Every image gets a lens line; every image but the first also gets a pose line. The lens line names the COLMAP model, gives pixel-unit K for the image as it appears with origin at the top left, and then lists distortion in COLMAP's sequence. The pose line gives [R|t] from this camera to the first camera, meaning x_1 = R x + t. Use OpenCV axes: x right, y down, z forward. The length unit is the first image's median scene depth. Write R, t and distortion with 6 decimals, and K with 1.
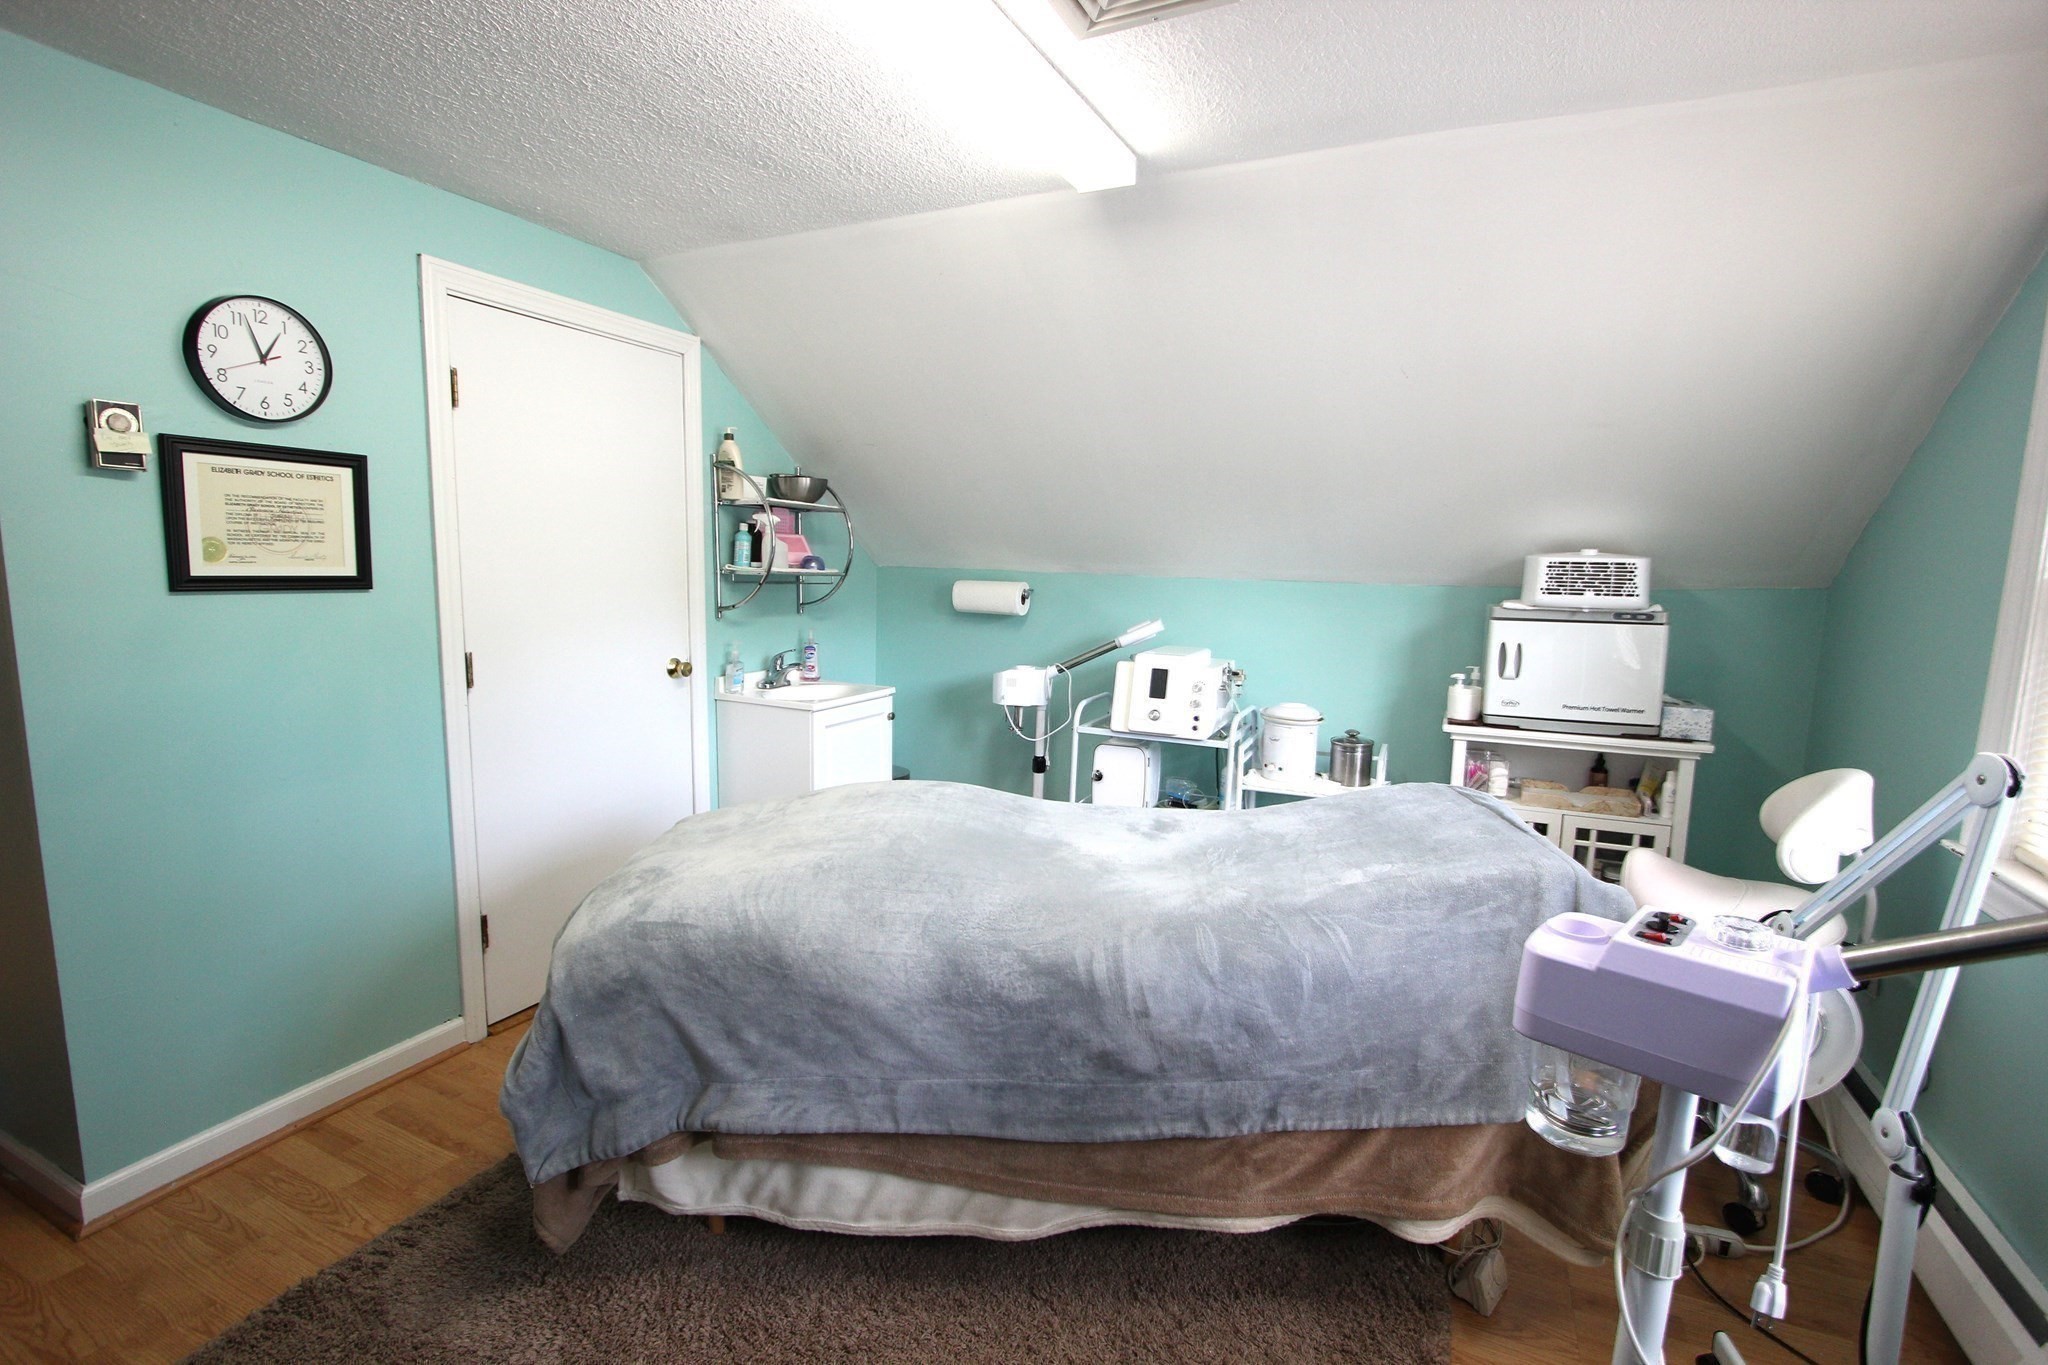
lens RADIAL K [[940.9, 0, 1018.7], [0, 940.9, 680.5], [0, 0, 1]] dist [-0.021010, 0.003763]
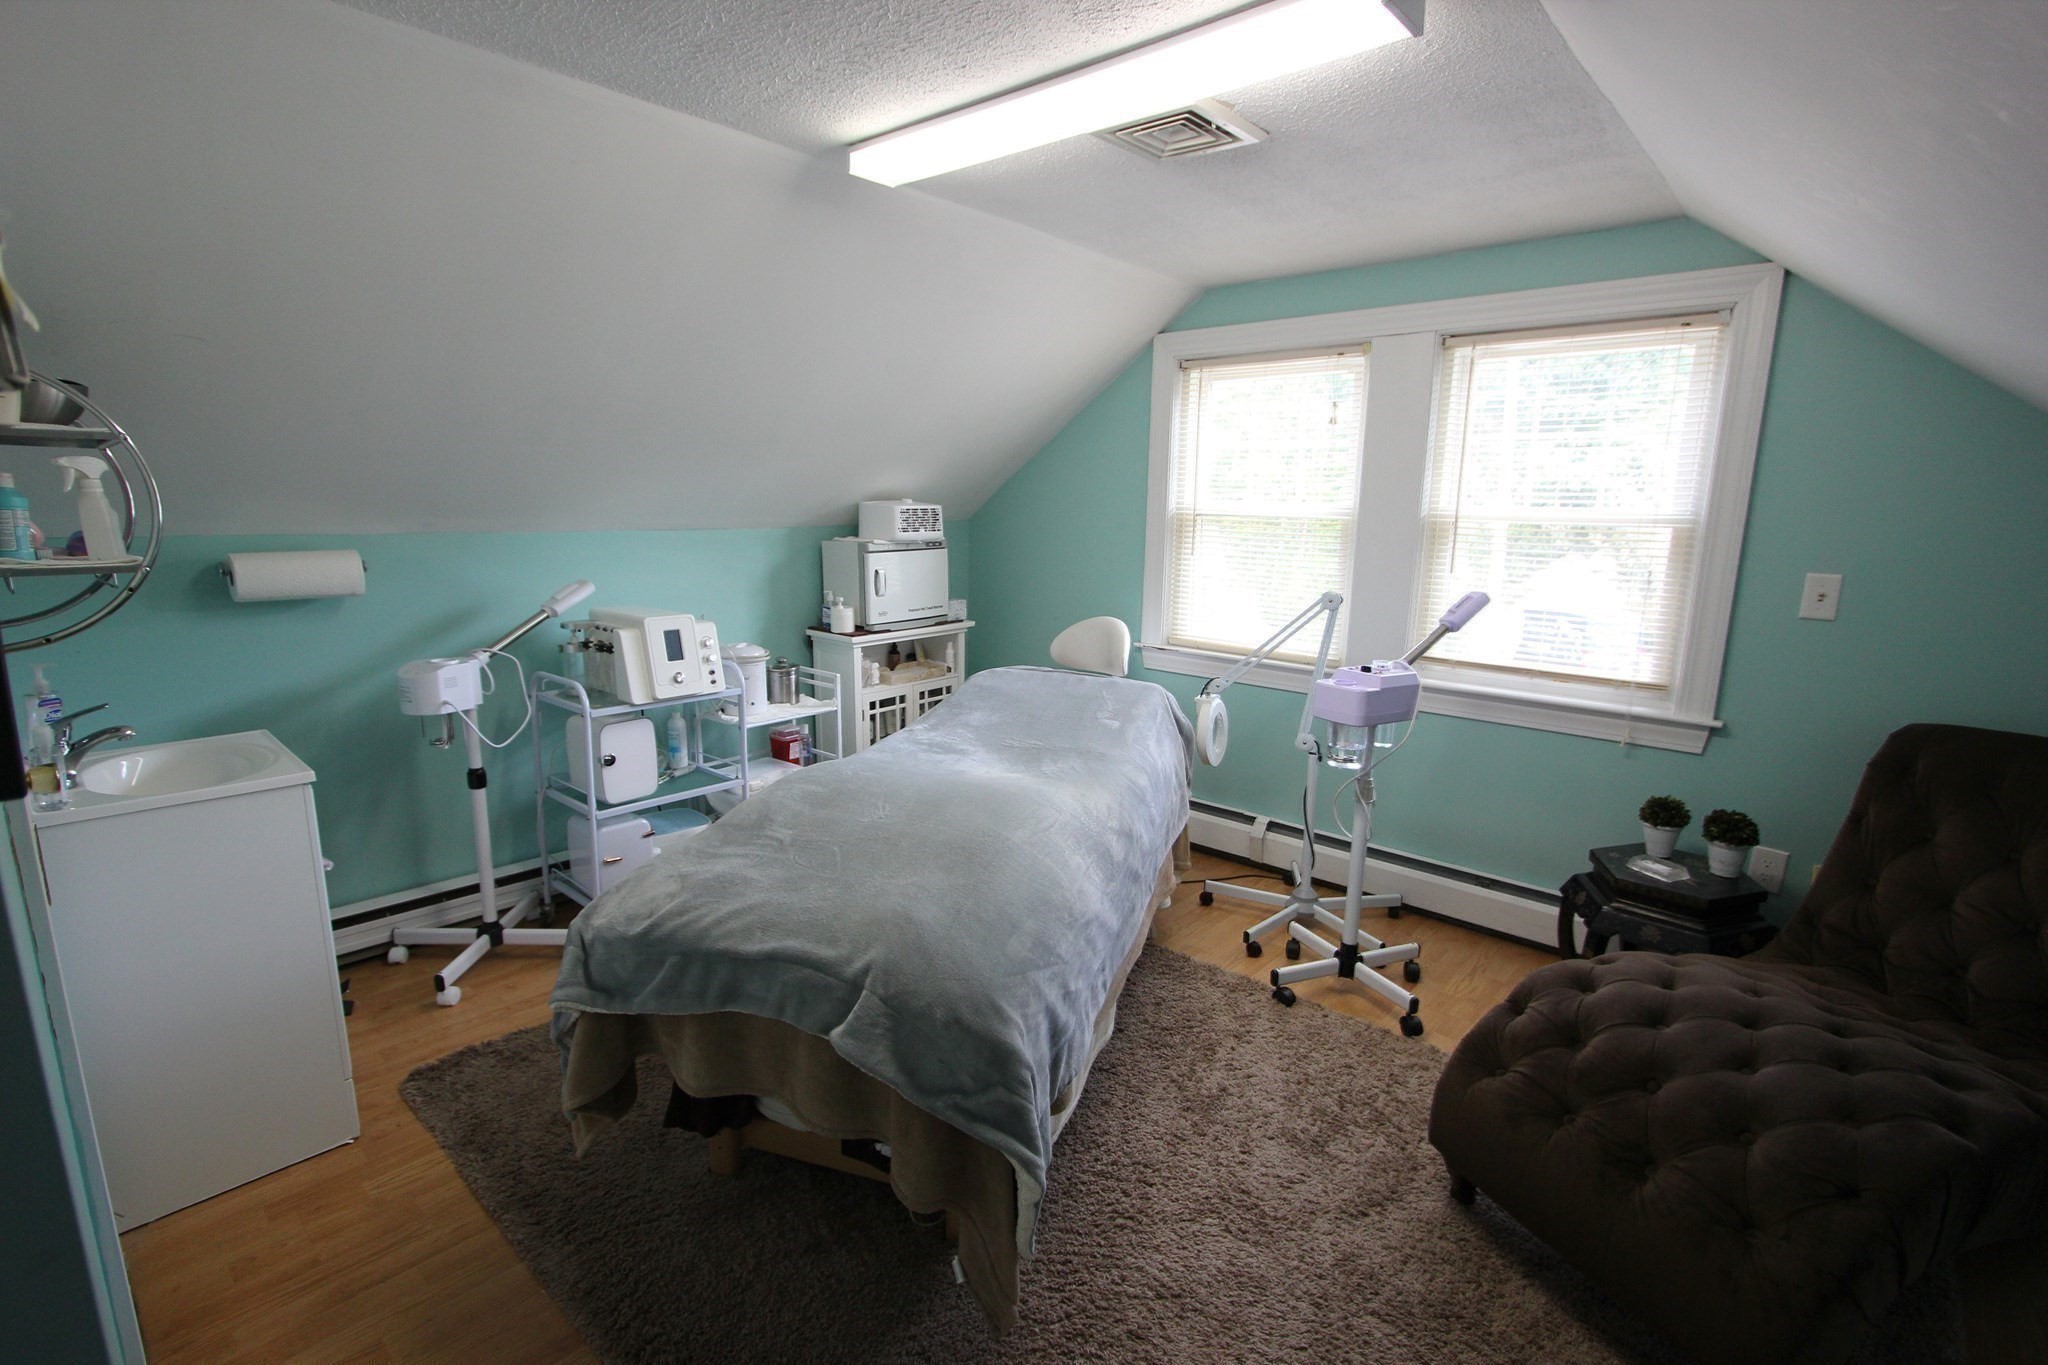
lens RADIAL K [[940.9, 0, 1021.0], [0, 940.9, 689.8], [0, 0, 1]] dist [-0.021010, 0.003763]
pose [[0.281326, -0.209372, 0.936493, -0.722636], [0.115685, 0.976190, 0.183495, -0.095650], [-0.952613, 0.056716, 0.298849, 0.407774]]
